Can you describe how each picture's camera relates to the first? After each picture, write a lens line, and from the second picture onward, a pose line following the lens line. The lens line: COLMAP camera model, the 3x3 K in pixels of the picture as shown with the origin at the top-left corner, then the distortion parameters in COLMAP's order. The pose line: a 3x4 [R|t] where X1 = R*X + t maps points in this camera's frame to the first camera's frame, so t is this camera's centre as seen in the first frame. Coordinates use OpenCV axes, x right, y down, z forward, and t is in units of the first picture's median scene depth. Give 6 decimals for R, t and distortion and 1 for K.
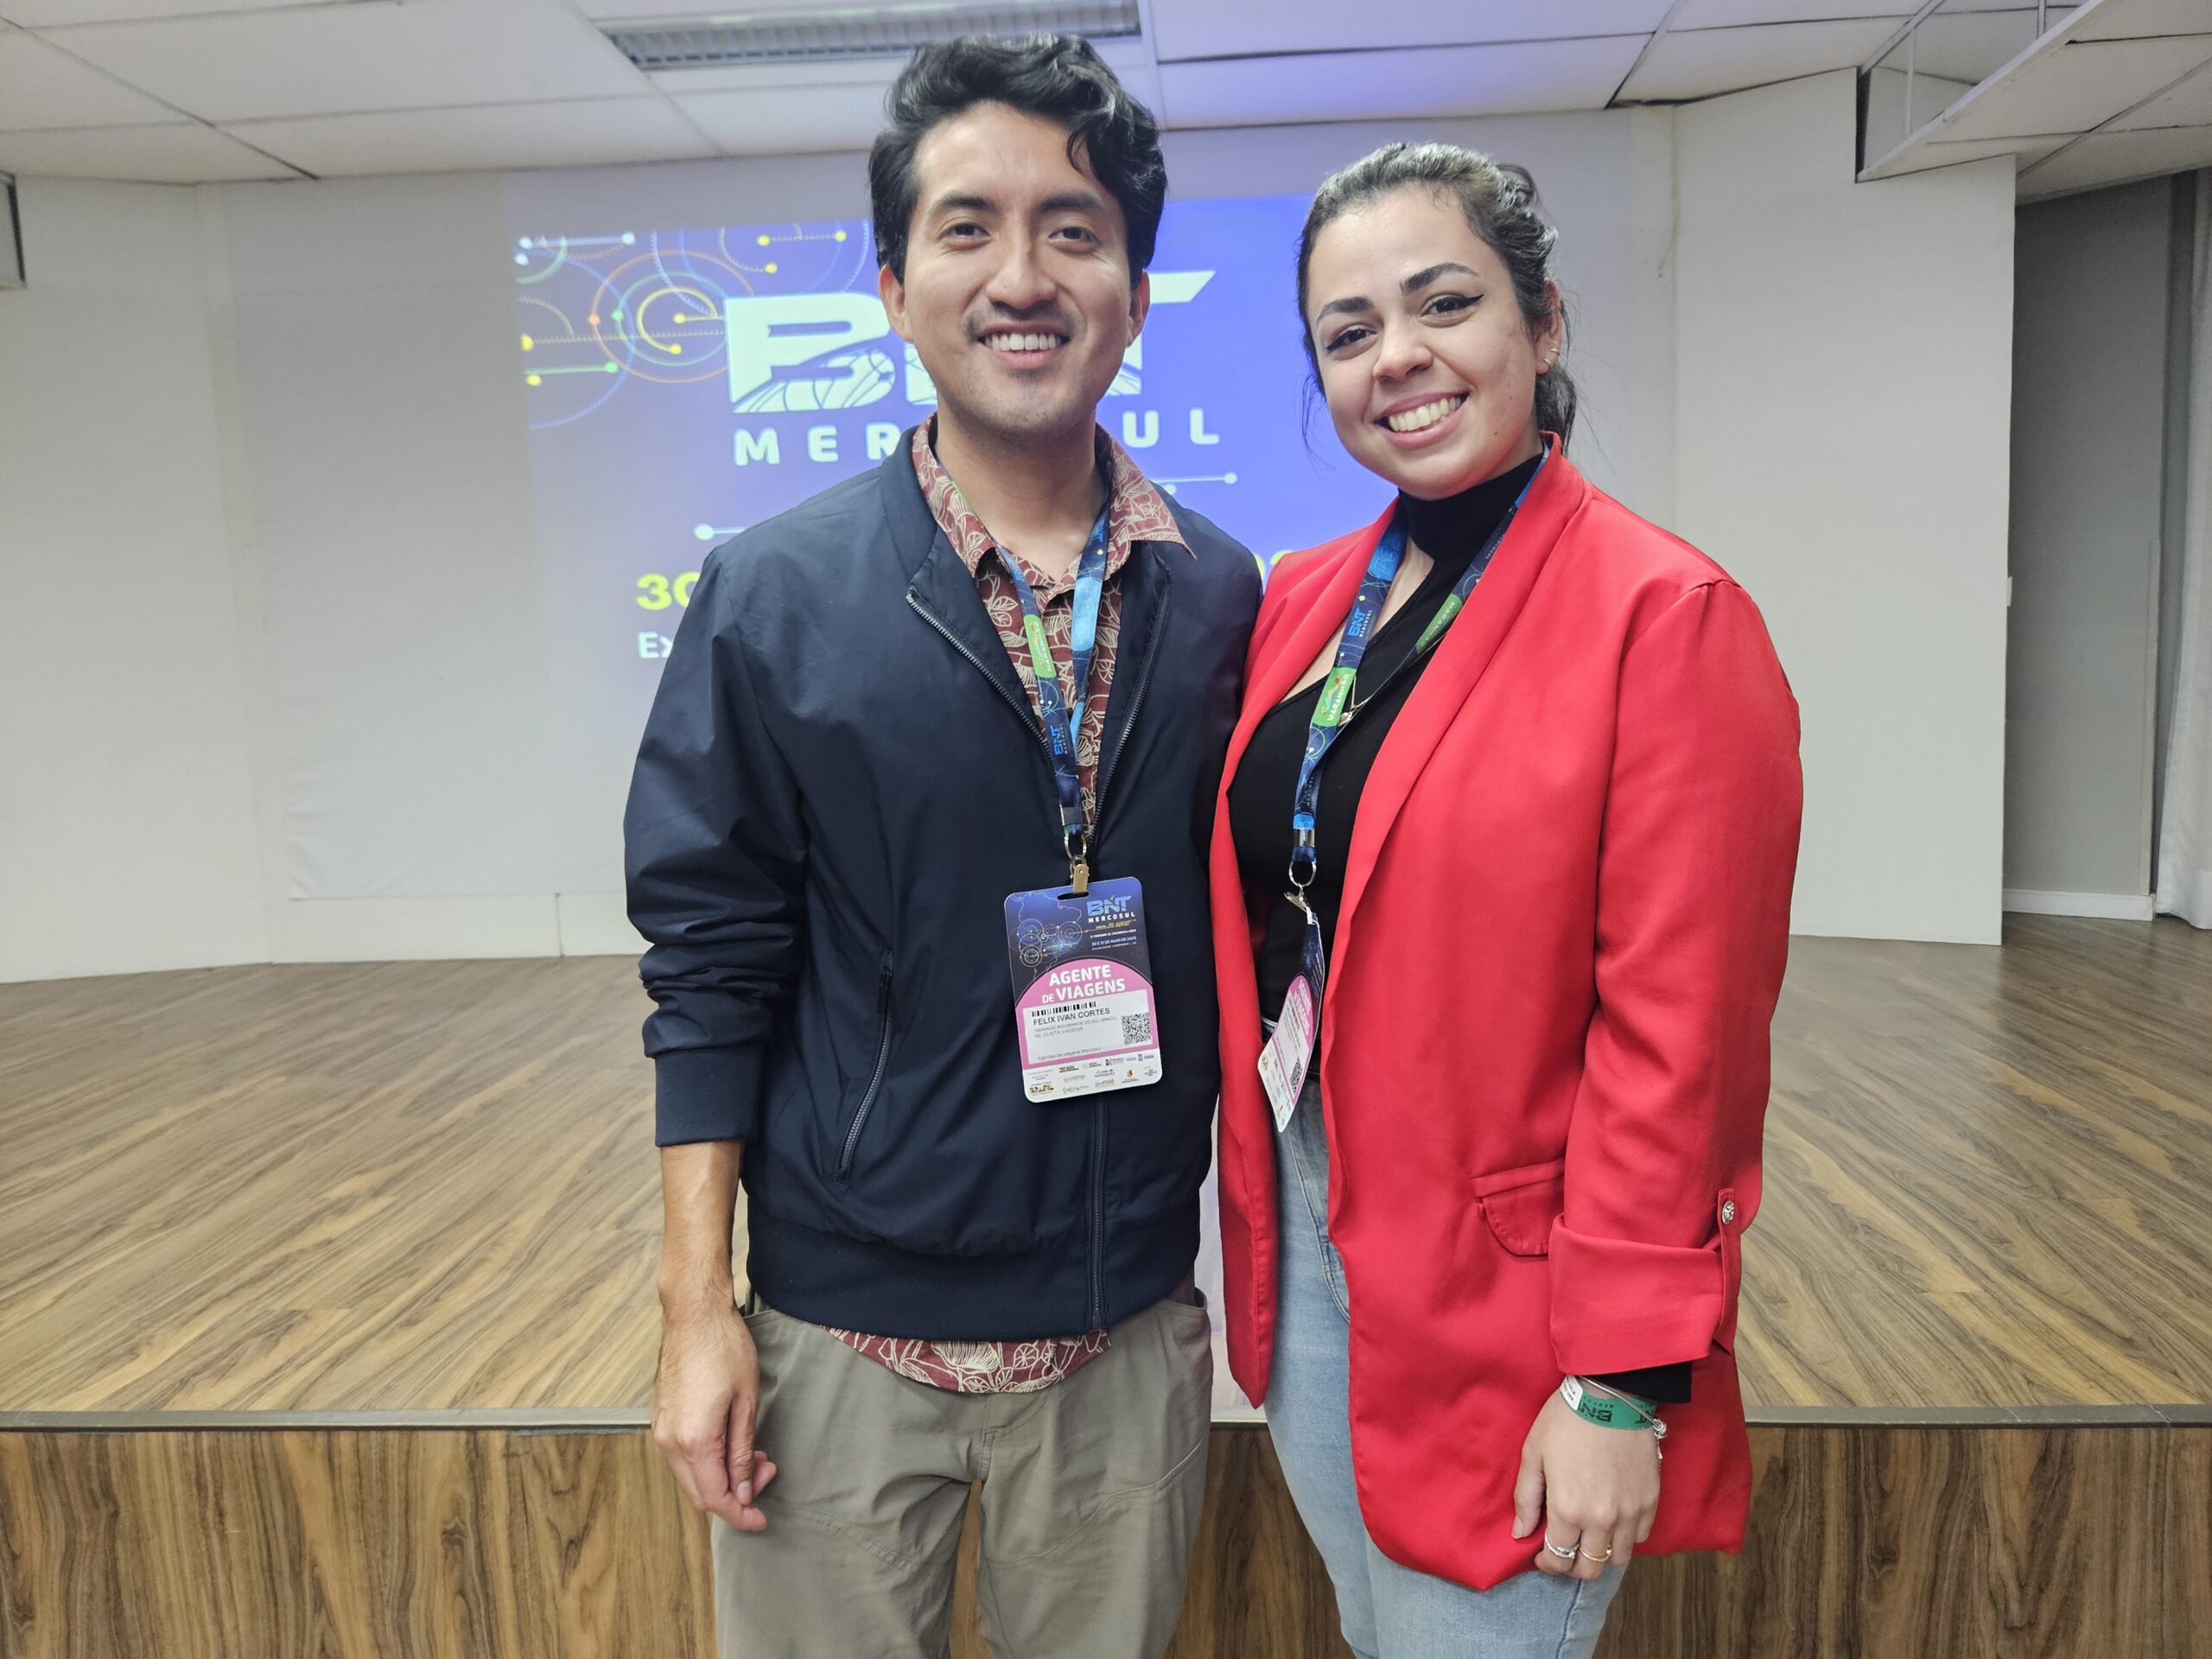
lens RADIAL K [[1470.6, 0, 1104.4], [0, 1470.6, 821.3], [0, 0, 1]] dist [0.022775, -0.012149]
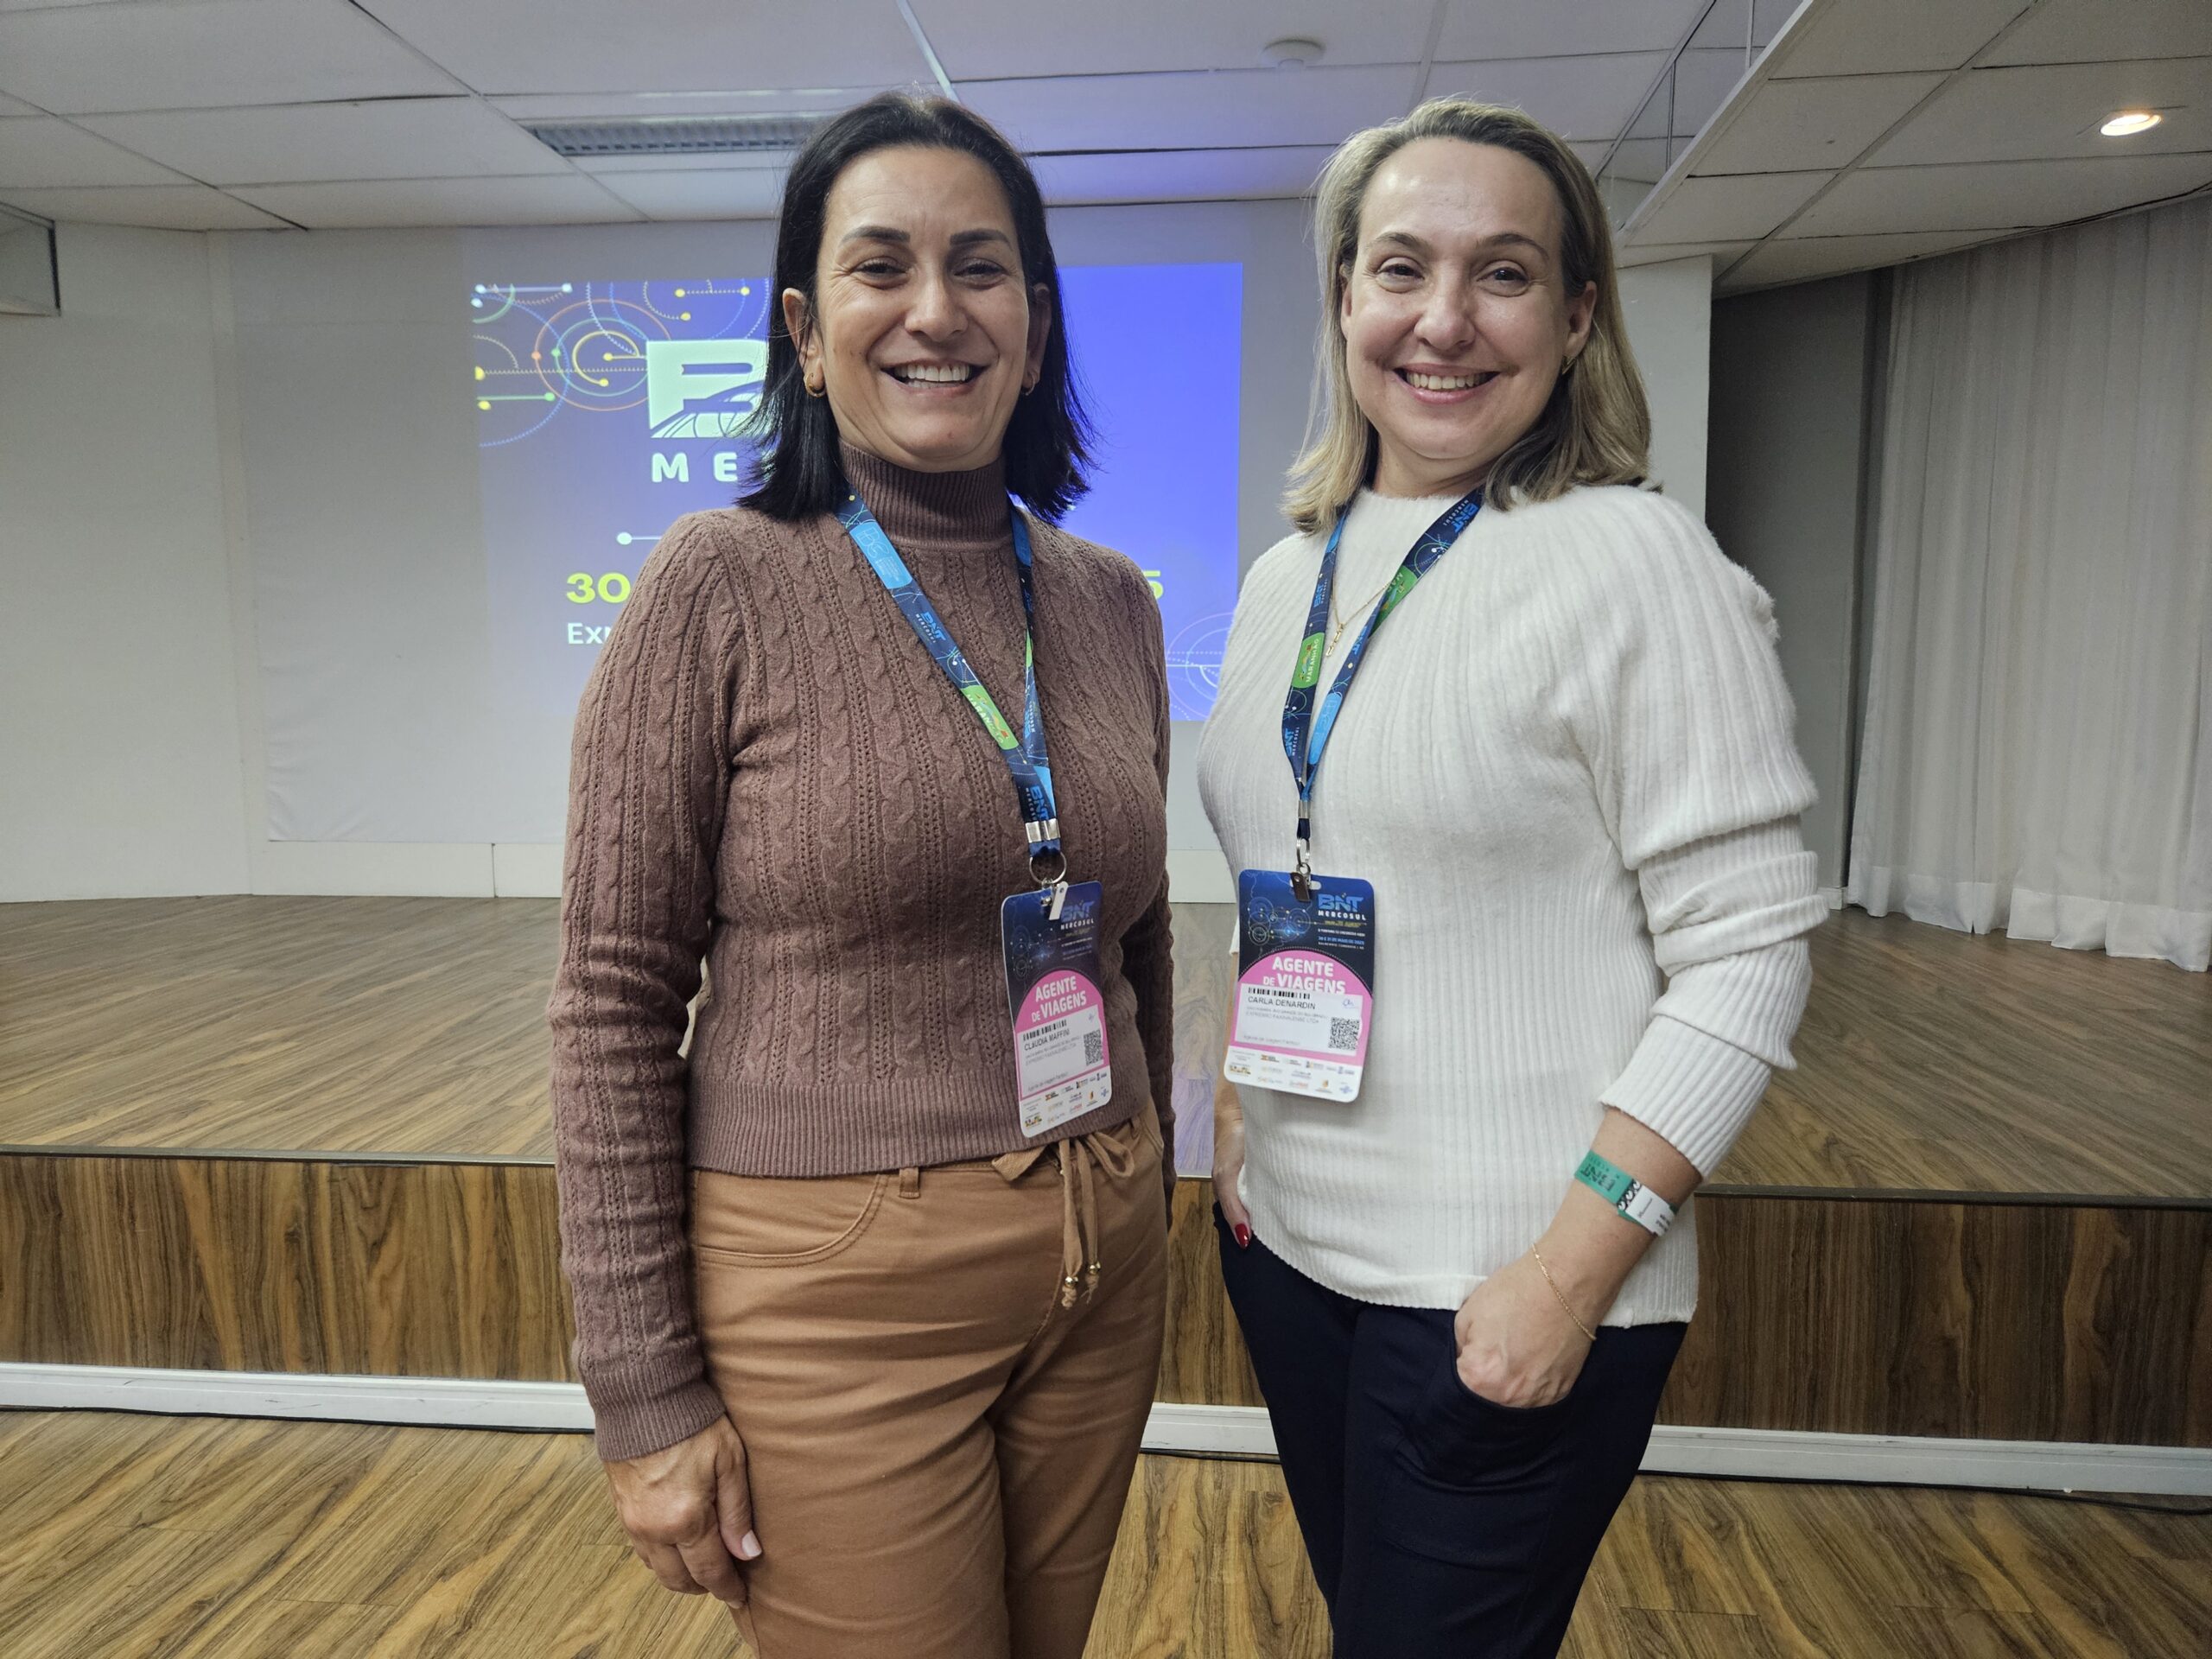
lens RADIAL K [[1470.6, 0, 1116.8], [0, 1470.6, 842.4], [0, 0, 1]] dist [0.022775, -0.012149]
pose [[0.999235, 0.034247, -0.018875, 0.269429], [-0.034220, 0.999413, 0.001777, 0.053981], [0.018925, -0.001130, 0.999820, -0.300297]]
